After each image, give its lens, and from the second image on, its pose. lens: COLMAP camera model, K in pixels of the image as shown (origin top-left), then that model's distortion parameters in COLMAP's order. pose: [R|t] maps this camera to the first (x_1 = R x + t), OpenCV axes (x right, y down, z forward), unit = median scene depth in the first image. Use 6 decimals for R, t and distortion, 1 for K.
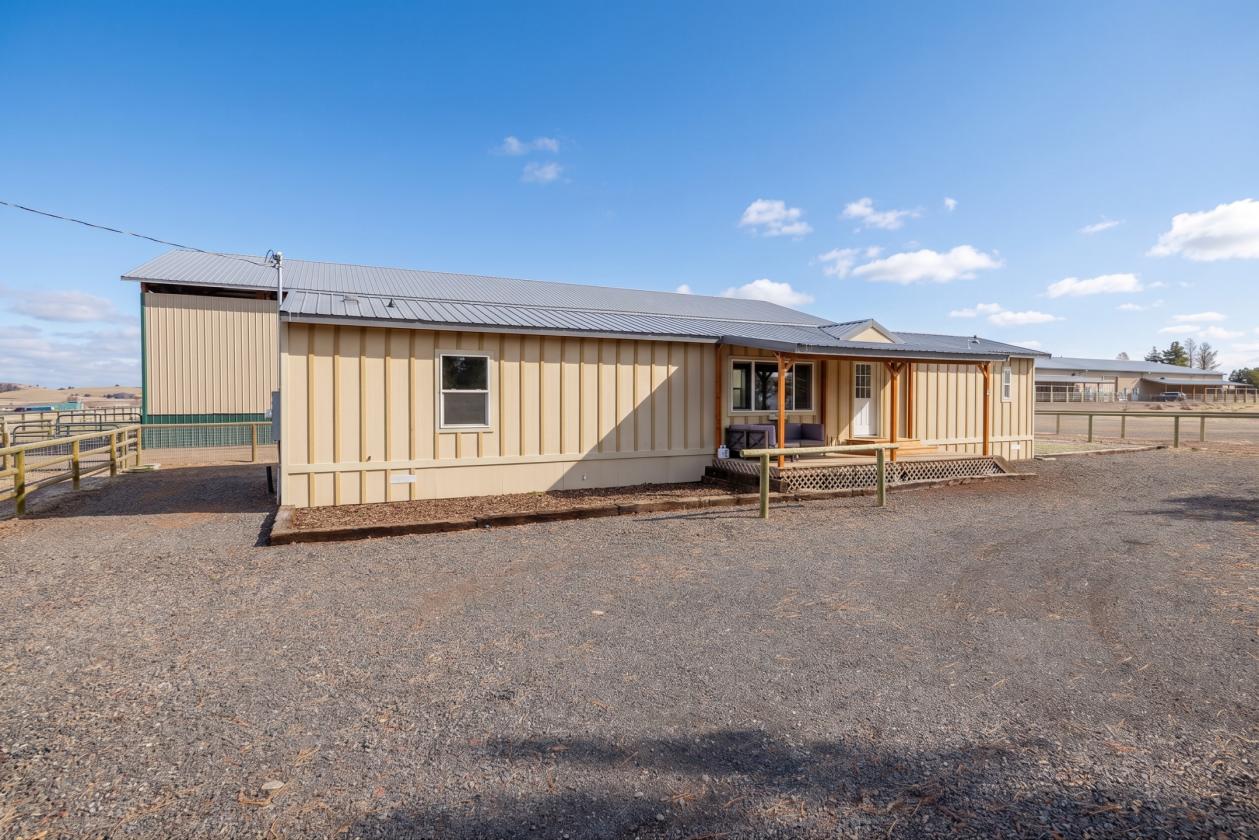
lens RADIAL K [[615.7, 0, 587.8], [0, 615.7, 417.9], [0, 0, 1]] dist [0.000235, -0.000052]
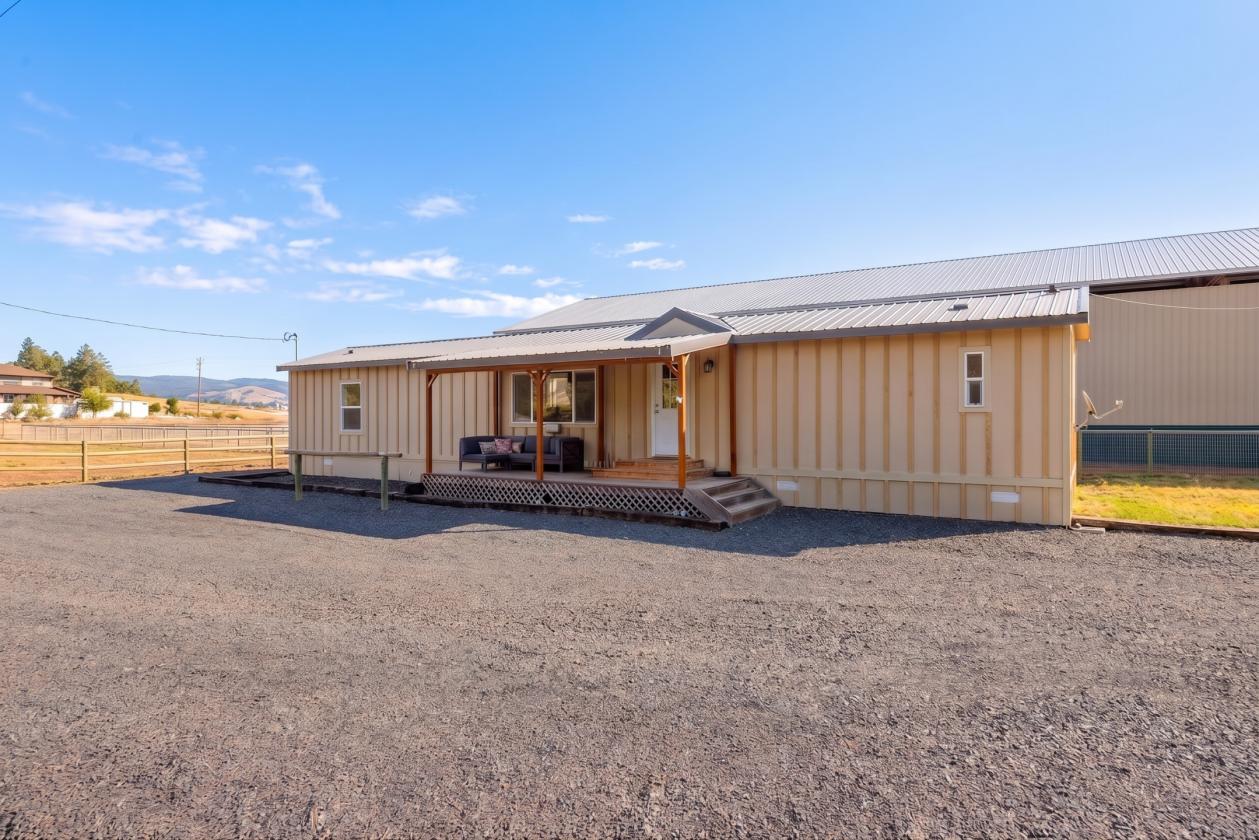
lens RADIAL K [[615.7, 0, 587.8], [0, 615.7, 417.9], [0, 0, 1]] dist [0.000235, -0.000052]
pose [[0.587021, 0.006768, -0.809543, 1.094724], [-0.015791, 0.999871, -0.003092, -0.016389], [0.809417, 0.014598, 0.587052, 0.467505]]
